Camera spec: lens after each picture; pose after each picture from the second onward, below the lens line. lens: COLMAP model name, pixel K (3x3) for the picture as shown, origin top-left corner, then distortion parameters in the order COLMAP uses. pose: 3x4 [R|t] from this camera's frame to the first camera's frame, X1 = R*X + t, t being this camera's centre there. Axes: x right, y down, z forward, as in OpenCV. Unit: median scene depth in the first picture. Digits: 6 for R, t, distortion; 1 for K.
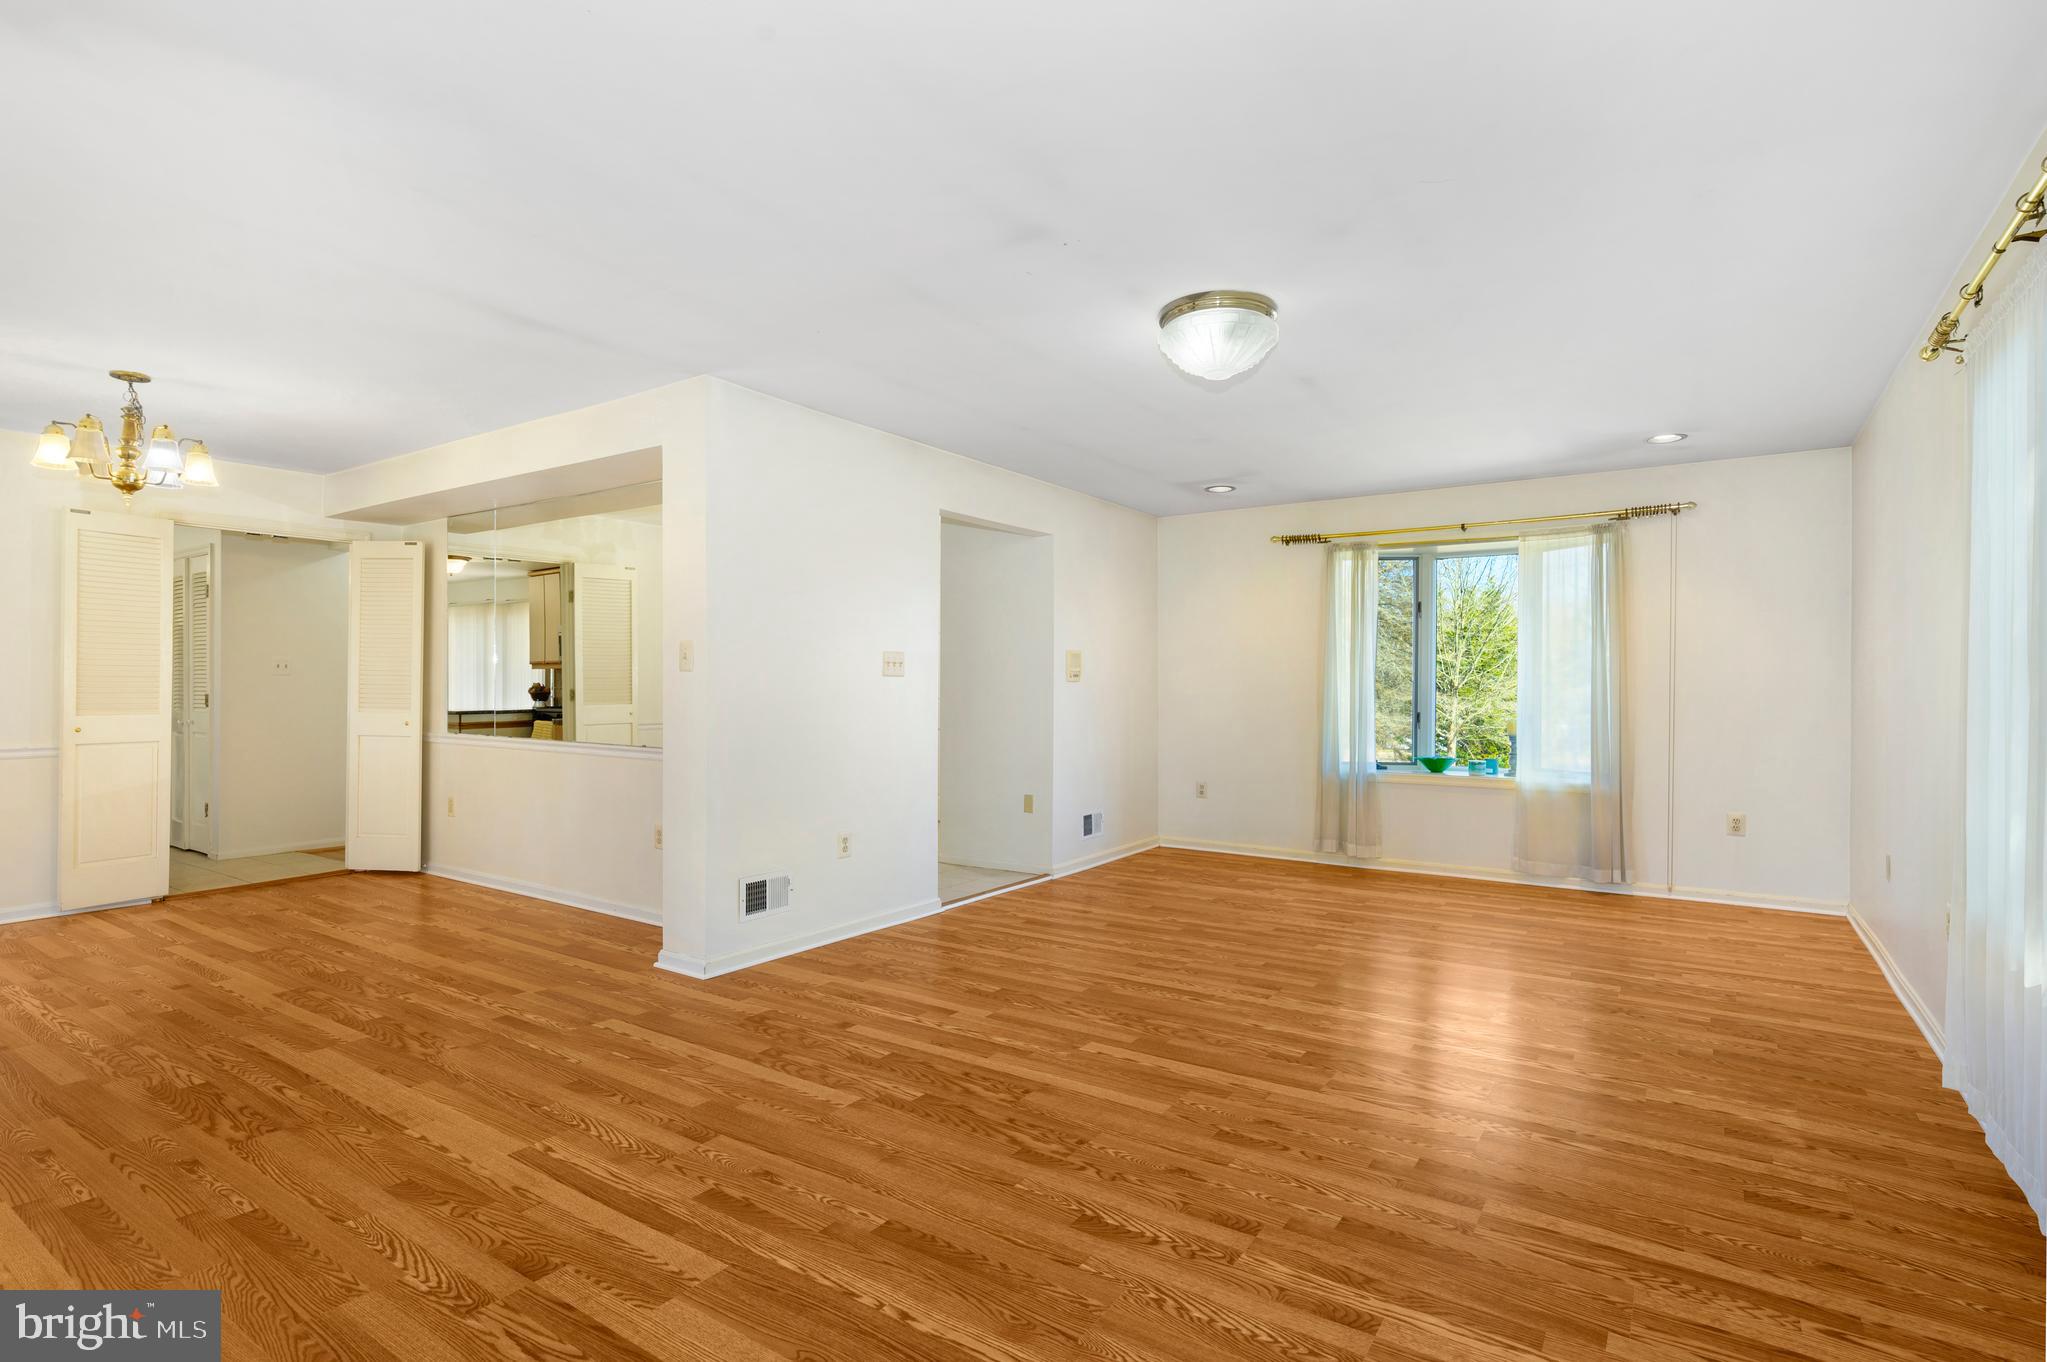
lens RADIAL K [[987.0, 0, 1029.1], [0, 987.0, 690.4], [0, 0, 1]] dist [-0.000389, 0.000007]
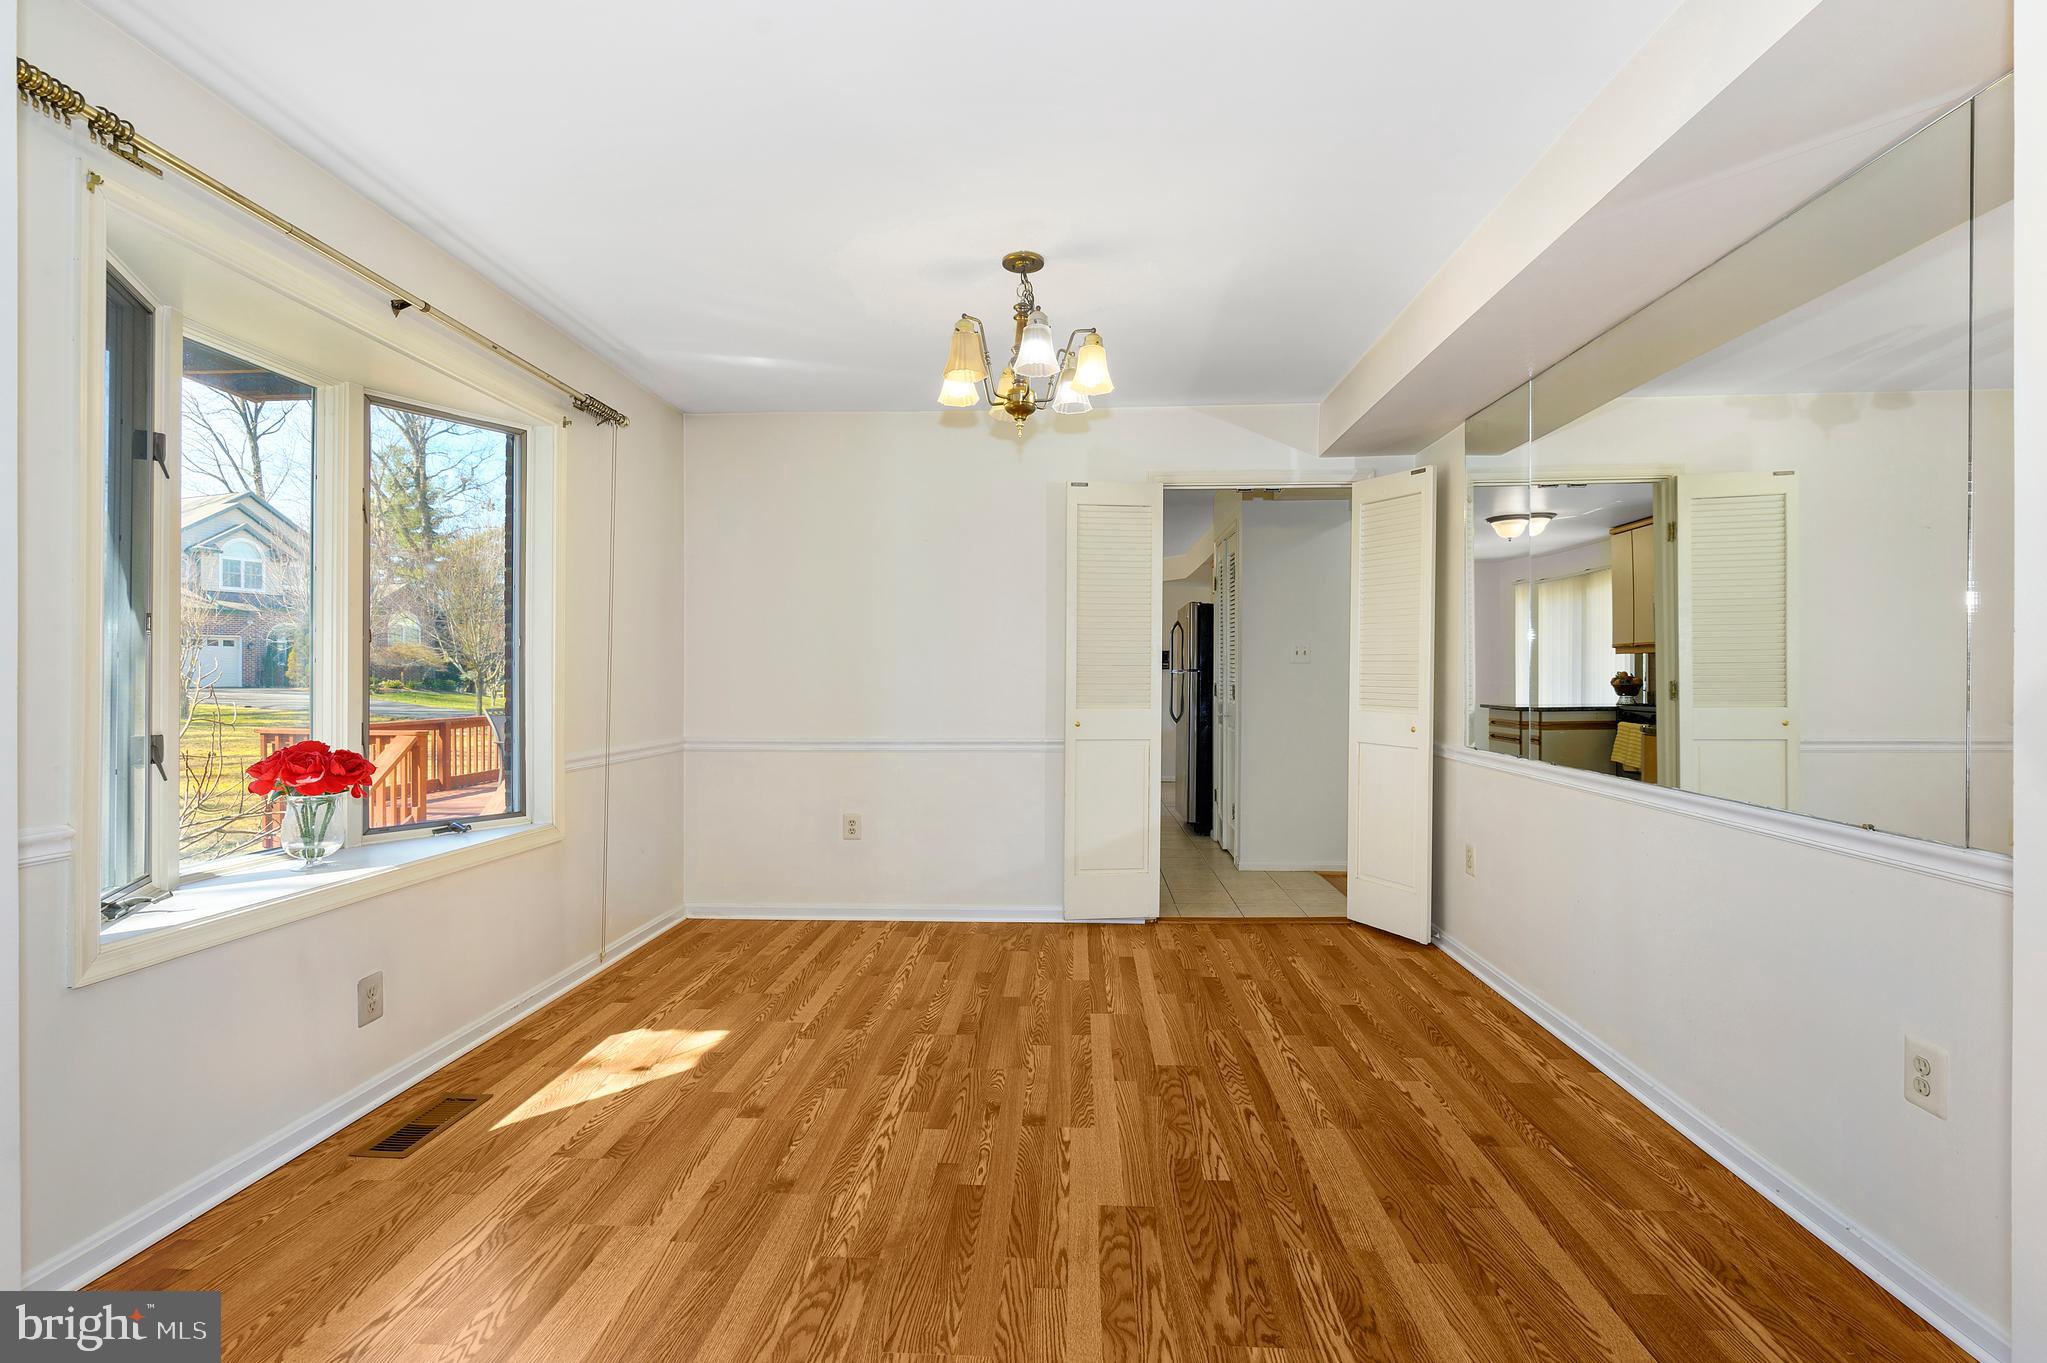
lens RADIAL K [[939.5, 0, 1022.5], [0, 939.5, 678.2], [0, 0, 1]] dist [-0.007912, 0.000967]
pose [[0.505210, -0.000040, -0.862996, -0.170485], [-0.002386, 0.999996, -0.001443, -0.001190], [0.862993, 0.002788, 0.505208, 0.368770]]
